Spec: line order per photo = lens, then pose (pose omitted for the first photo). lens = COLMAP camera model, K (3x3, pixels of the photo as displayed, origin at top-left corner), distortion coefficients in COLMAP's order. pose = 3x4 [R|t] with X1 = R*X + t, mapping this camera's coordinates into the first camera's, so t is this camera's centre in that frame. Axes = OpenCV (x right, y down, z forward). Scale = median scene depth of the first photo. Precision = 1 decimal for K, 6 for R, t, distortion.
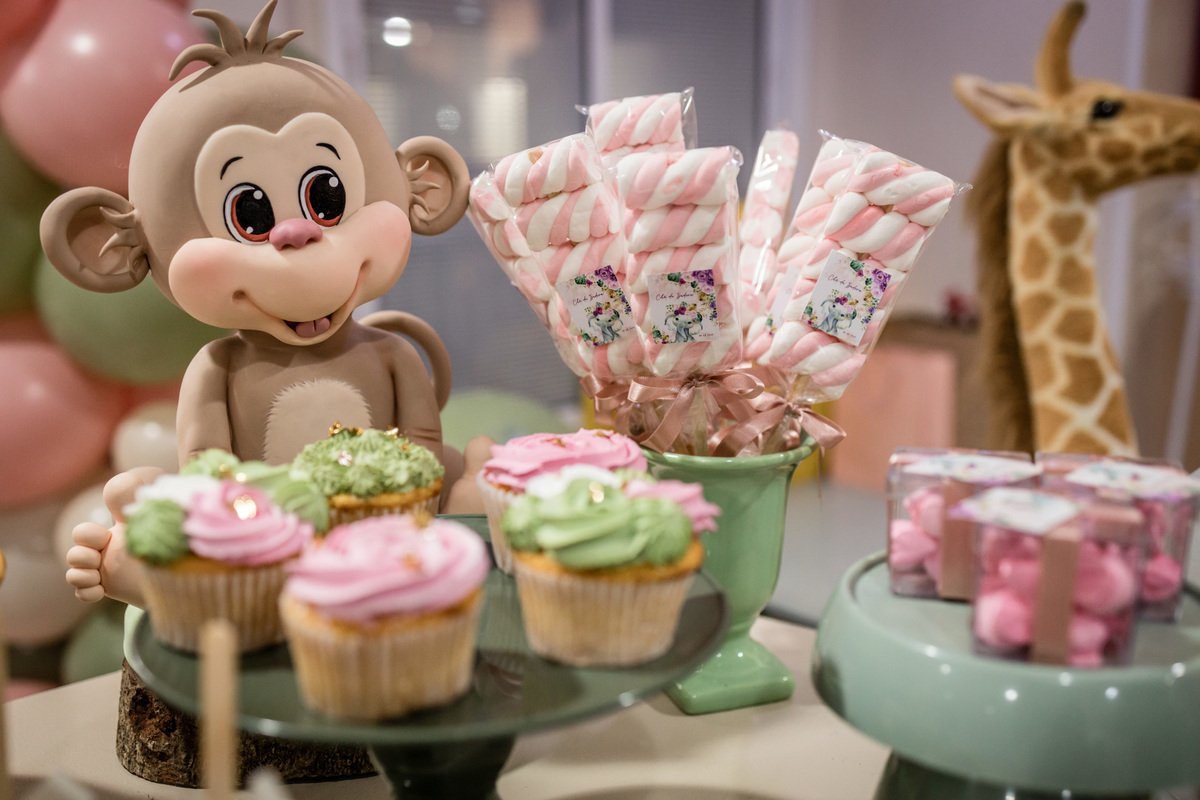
lens RADIAL K [[1231.4, 0, 600.2], [0, 1231.4, 401.8], [0, 0, 1]] dist [0.038791, 0.000000]
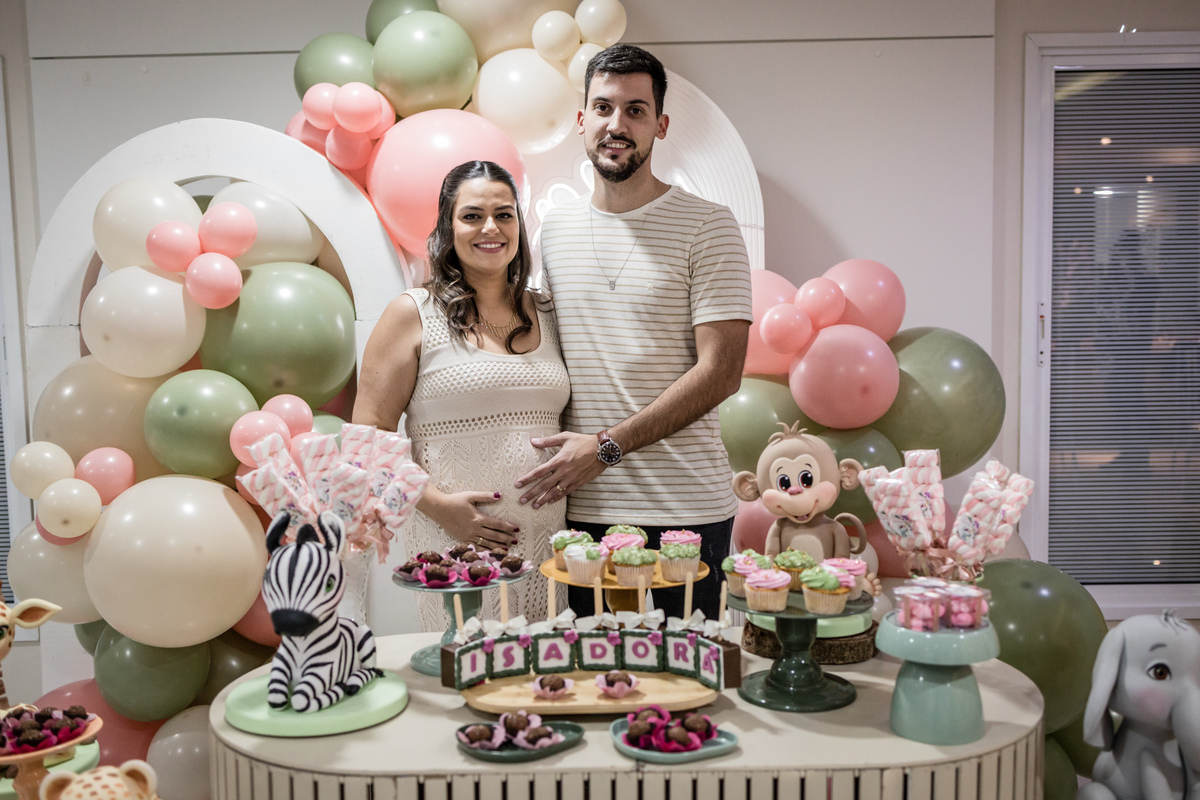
lens RADIAL K [[1192.0, 0, 633.4], [0, 1192.0, 383.4], [0, 0, 1]] dist [0.038888, 0.000000]
pose [[0.788665, 0.047535, -0.612982, 1.390850], [-0.124630, 0.988668, -0.083680, -0.096672], [0.602058, 0.142391, 0.785653, -1.875454]]
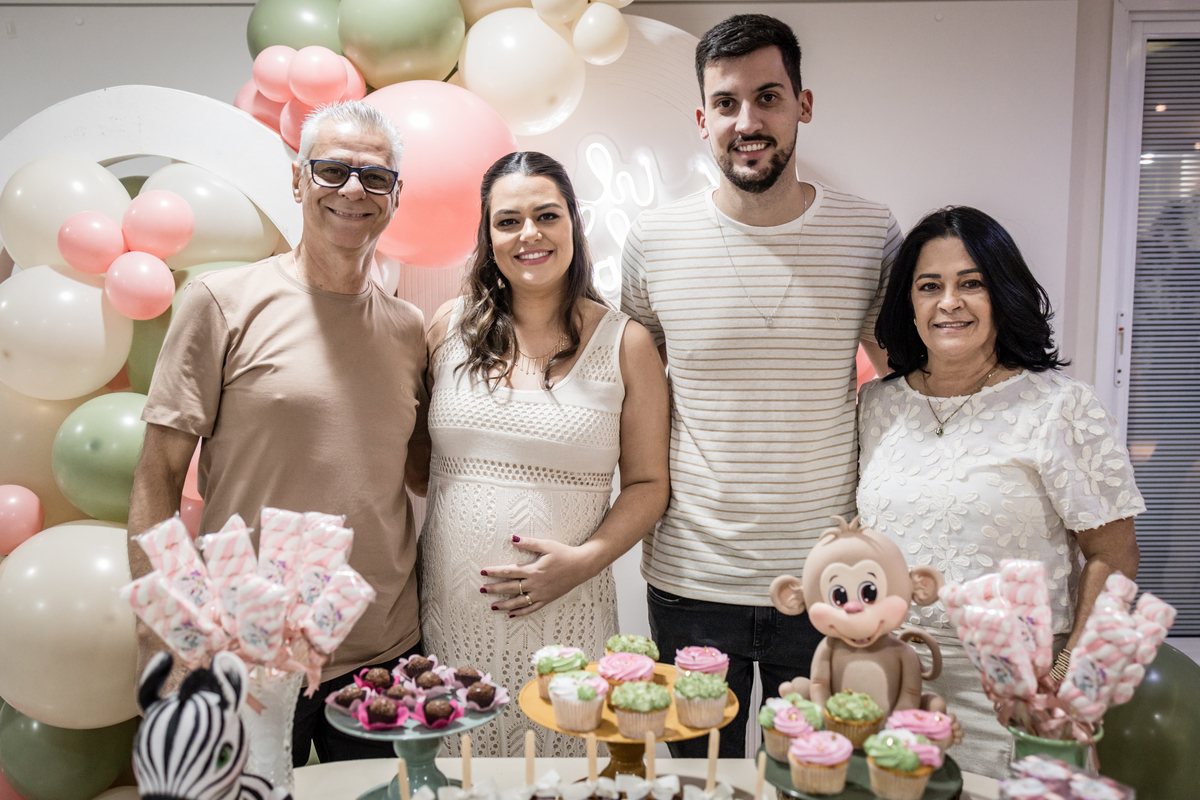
lens RADIAL K [[1231.4, 0, 632.5], [0, 1231.4, 384.8], [0, 0, 1]] dist [0.038791, 0.000000]
pose [[0.781798, 0.081544, -0.618177, 0.947251], [-0.143783, 0.988270, -0.051477, -0.394623], [0.606727, 0.129128, 0.784352, -1.364064]]
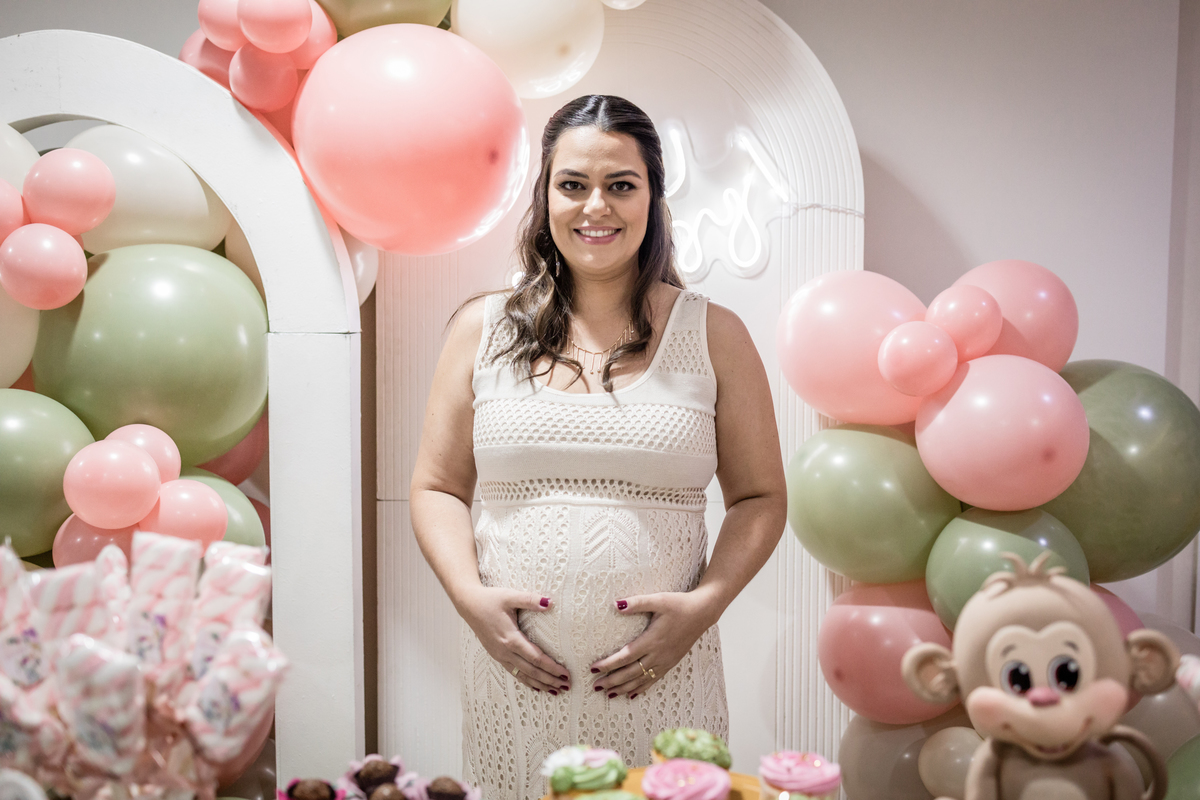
lens RADIAL K [[1231.4, 0, 603.8], [0, 1231.4, 400.7], [0, 0, 1]] dist [0.038791, 0.000000]
pose [[0.768913, 0.063793, -0.636163, 0.332605], [-0.152111, 0.984692, -0.085110, -0.294633], [0.620995, 0.162209, 0.766846, -0.708772]]
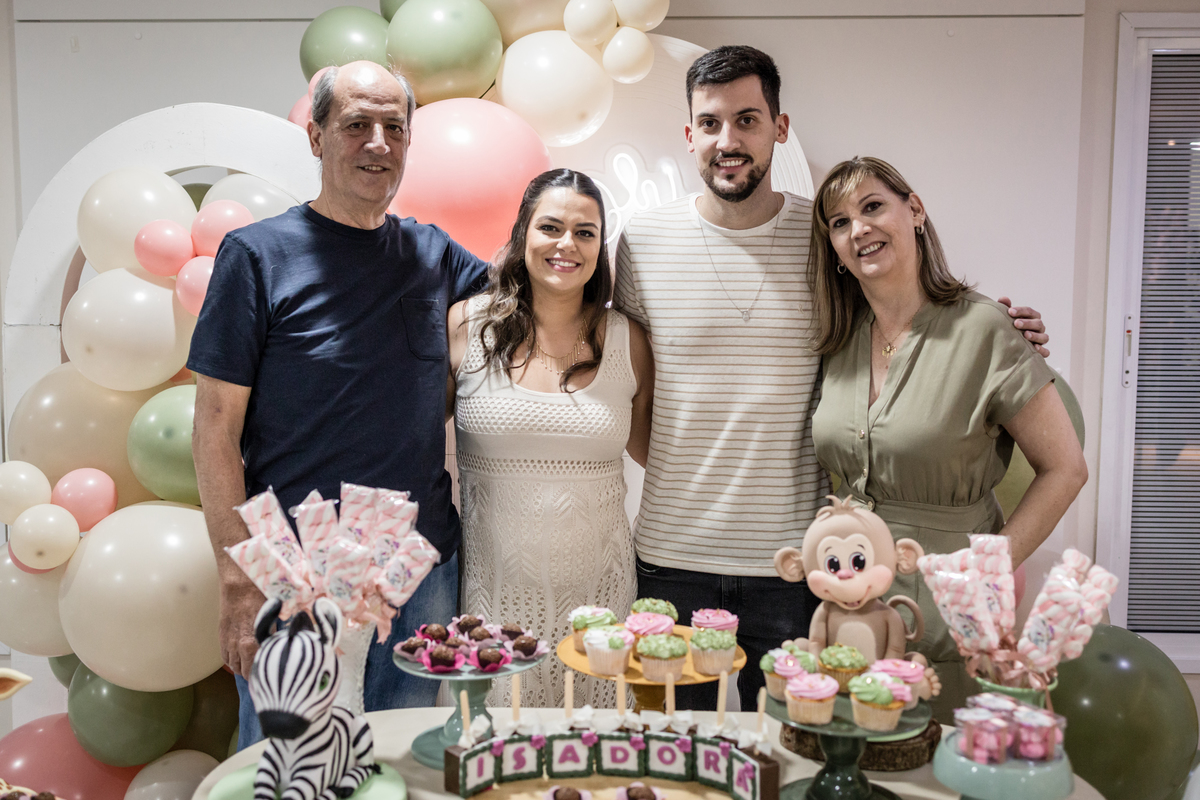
lens RADIAL K [[1316.9, 0, 620.9], [0, 1316.9, 353.6], [0, 0, 1]] dist [0.042356, 0.000000]
pose [[0.766045, 0.075617, -0.638324, 1.344678], [-0.153274, 0.985900, -0.067150, -0.365673], [0.624246, 0.149278, 0.766833, -1.887315]]
